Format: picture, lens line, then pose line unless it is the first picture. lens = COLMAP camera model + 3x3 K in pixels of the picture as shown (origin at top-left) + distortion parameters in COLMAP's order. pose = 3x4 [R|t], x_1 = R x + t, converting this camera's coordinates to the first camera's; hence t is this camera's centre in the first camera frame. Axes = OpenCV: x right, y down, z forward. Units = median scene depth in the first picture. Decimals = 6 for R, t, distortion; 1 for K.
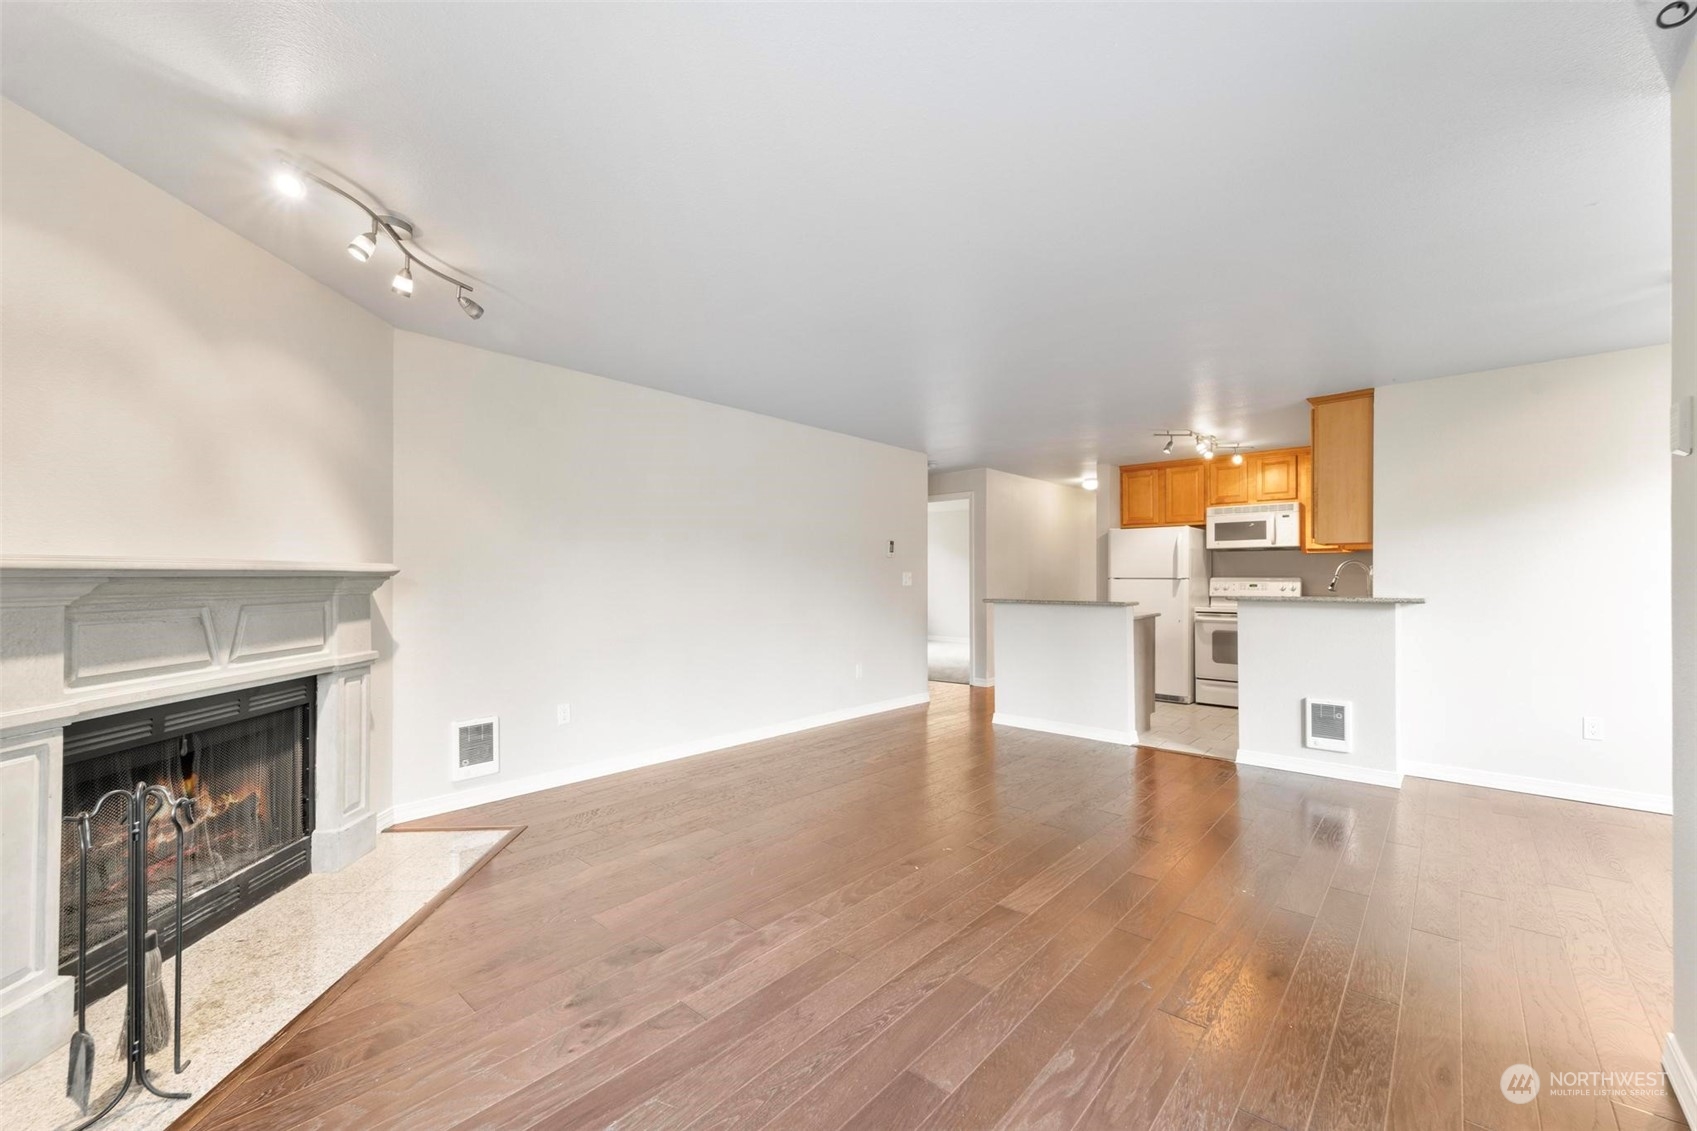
lens RADIAL K [[687.5, 0, 846.1], [0, 687.5, 579.6], [0, 0, 1]] dist [0.002203, 0.000196]
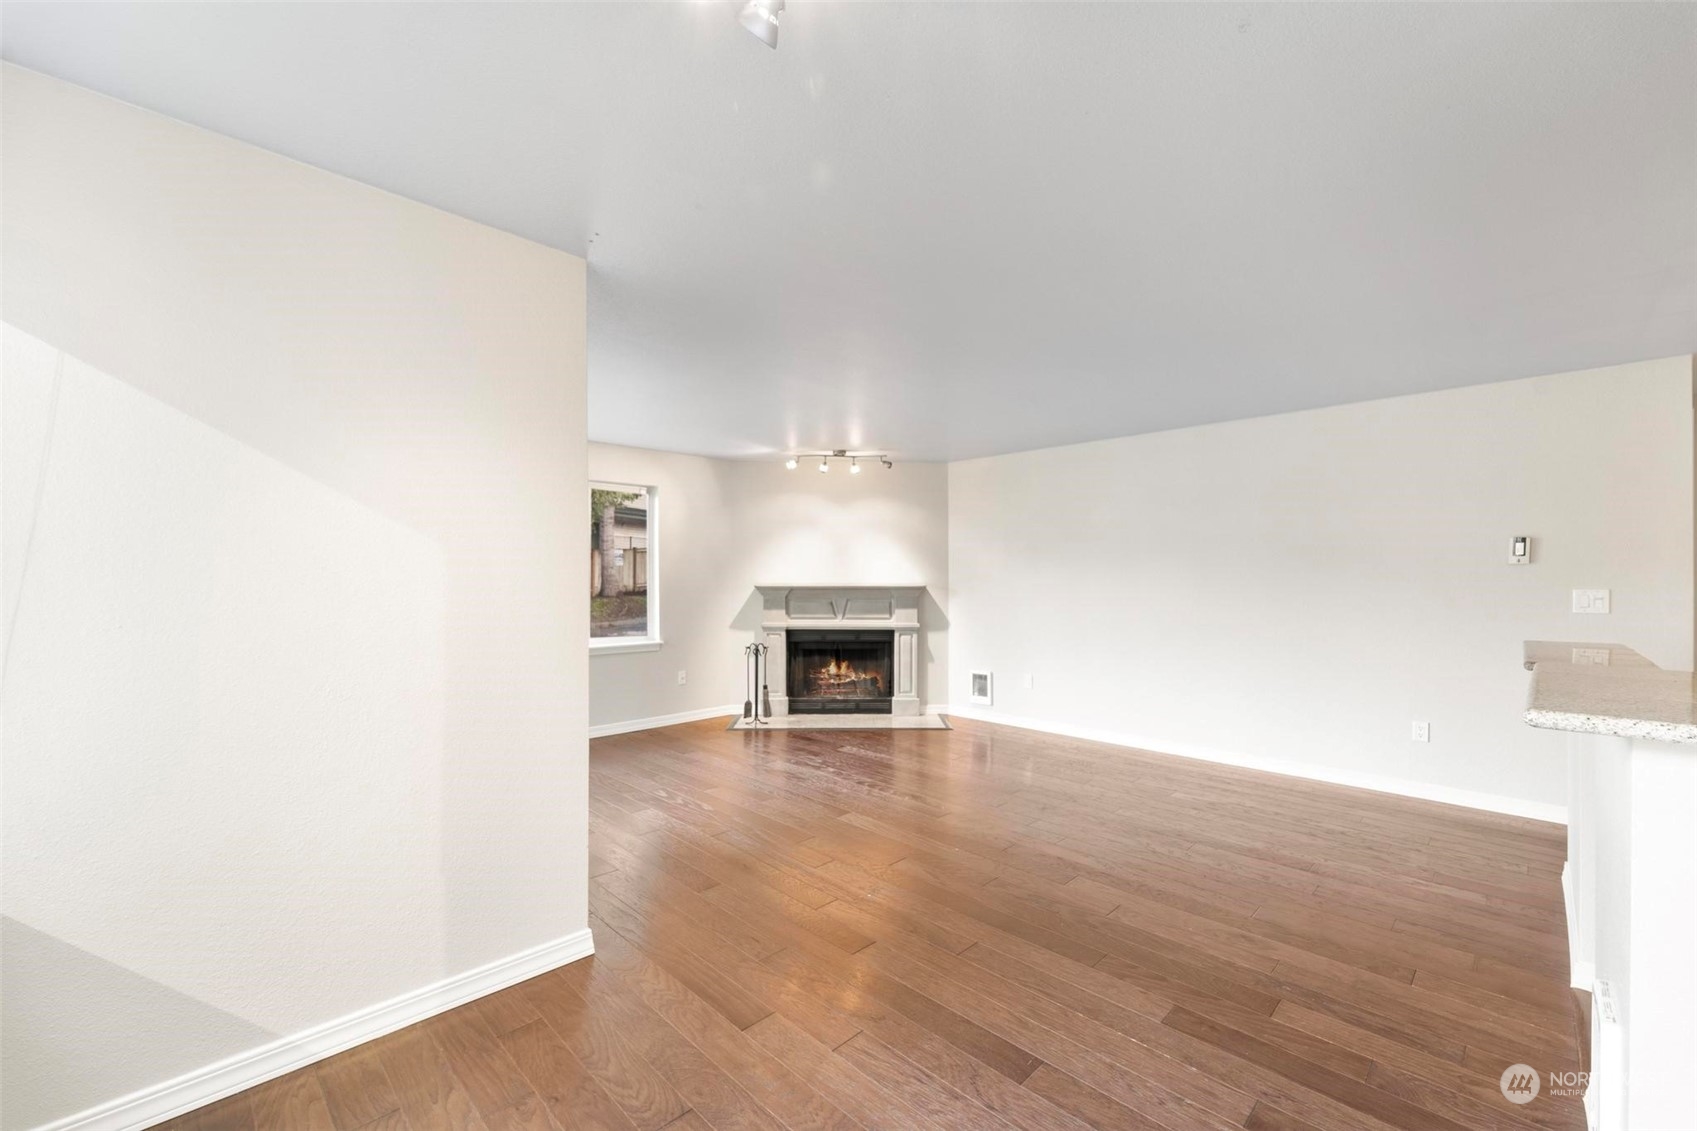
lens RADIAL K [[687.5, 0, 846.1], [0, 687.5, 579.6], [0, 0, 1]] dist [0.002203, 0.000196]
pose [[-0.067524, -0.000821, -0.997717, 1.569235], [-0.006199, 0.999981, -0.000403, -0.032150], [0.997698, 0.006158, -0.067527, 0.990382]]
